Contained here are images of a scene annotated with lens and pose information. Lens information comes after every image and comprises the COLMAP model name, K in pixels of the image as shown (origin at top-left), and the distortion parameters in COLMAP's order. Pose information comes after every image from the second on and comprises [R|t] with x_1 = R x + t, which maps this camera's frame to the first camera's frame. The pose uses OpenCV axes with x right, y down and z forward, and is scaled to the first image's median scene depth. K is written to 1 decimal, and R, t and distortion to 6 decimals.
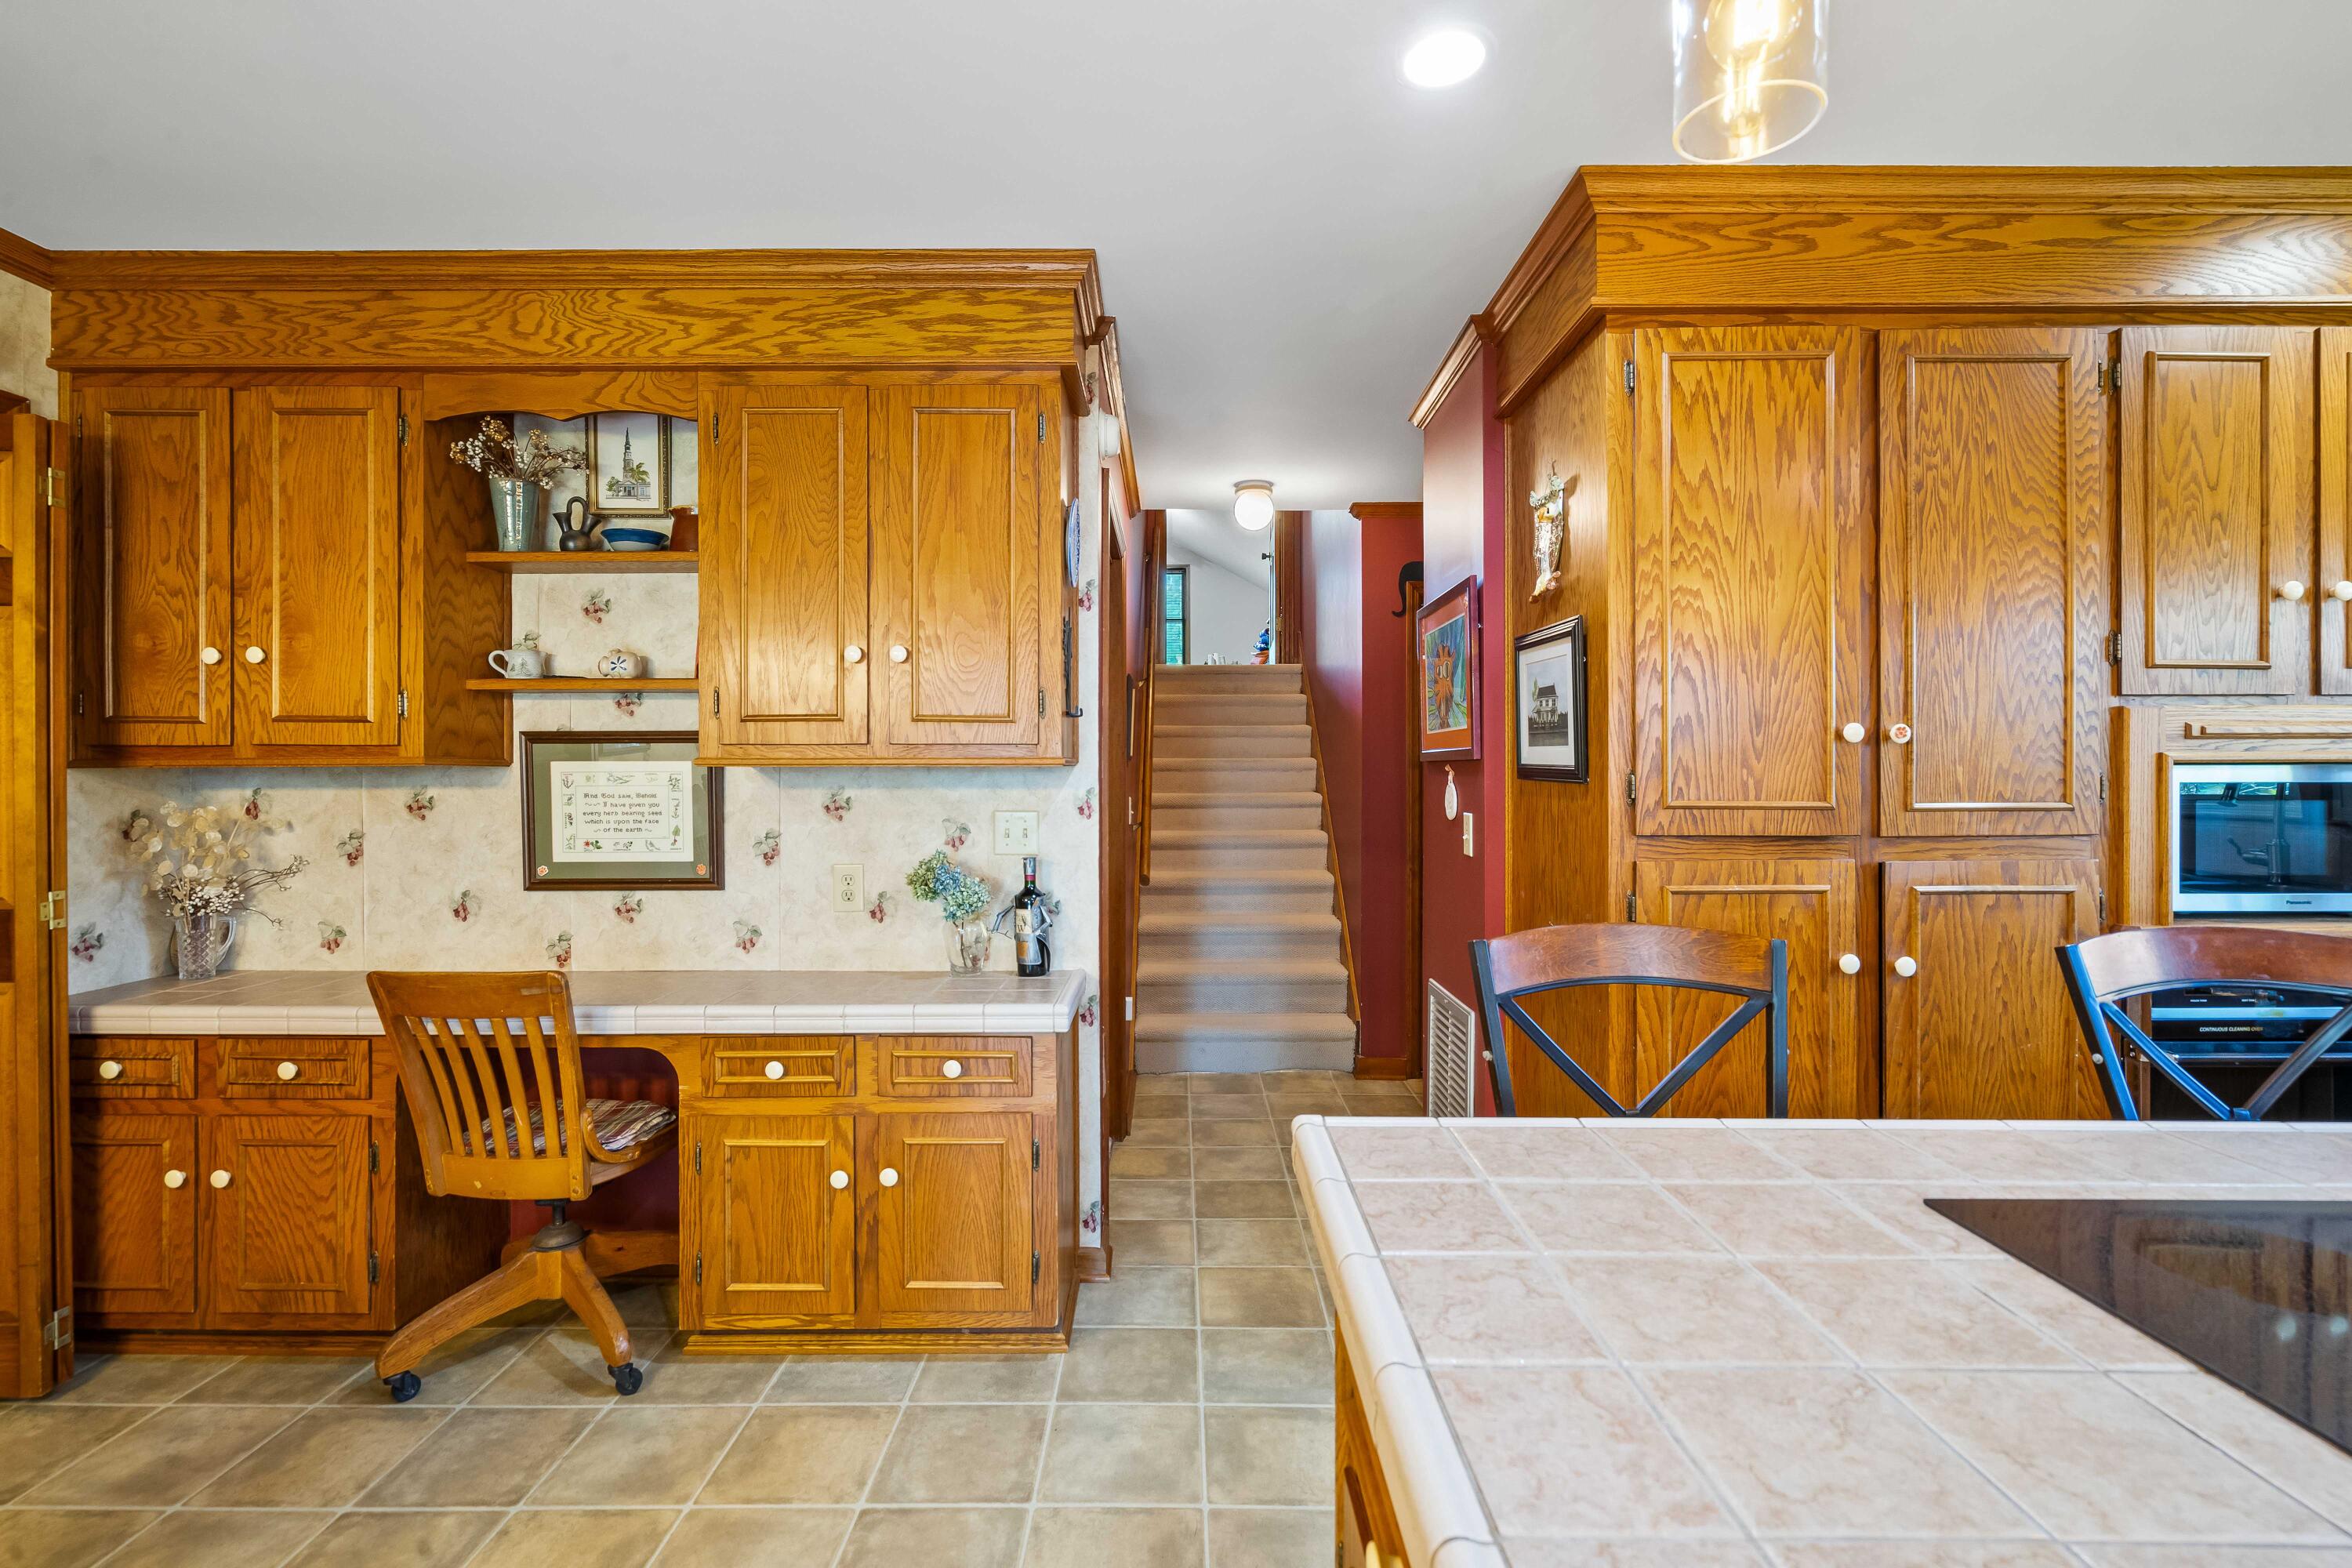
lens RADIAL K [[1065.8, 0, 1175.7], [0, 1065.8, 777.3], [0, 0, 1]] dist [0.001867, -0.000158]
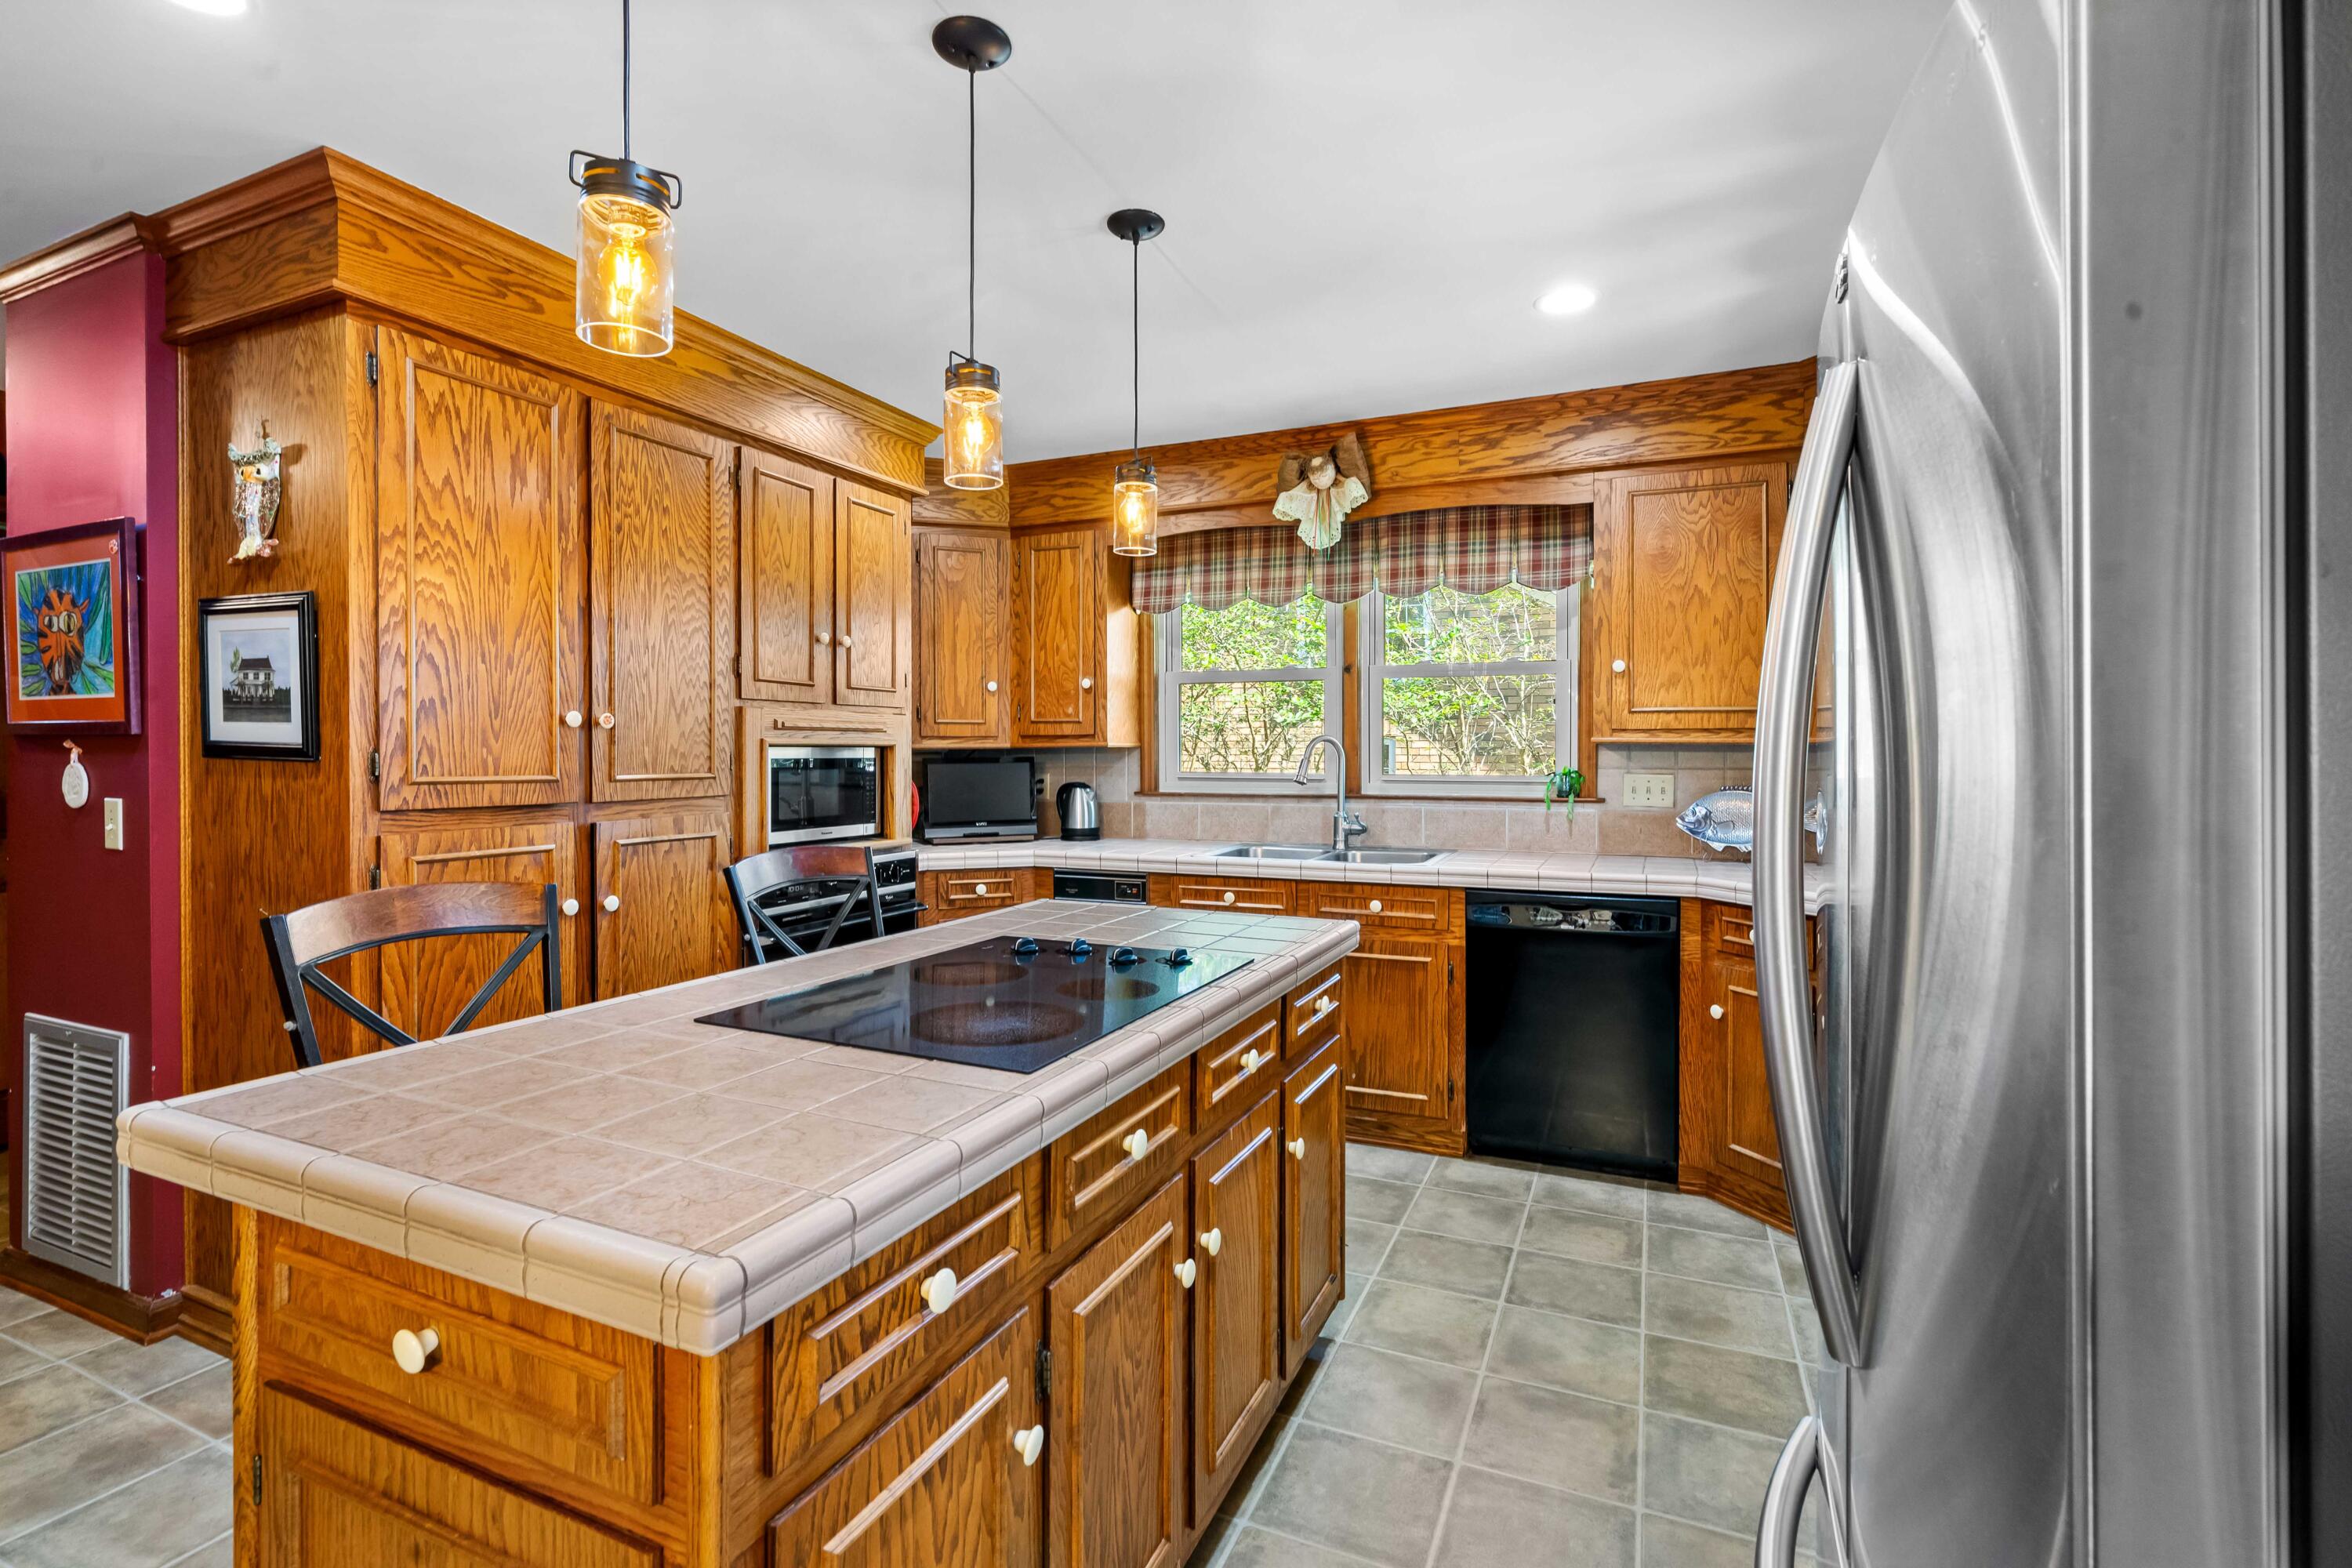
lens RADIAL K [[1067.3, 0, 1172.0], [0, 1067.3, 755.5], [0, 0, 1]] dist [0.000590, 0.000139]
pose [[0.412016, -0.000970, 0.911176, -0.199790], [0.000344, 1.000000, 0.000909, -0.000553], [-0.911177, -0.000061, 0.412016, -0.135427]]
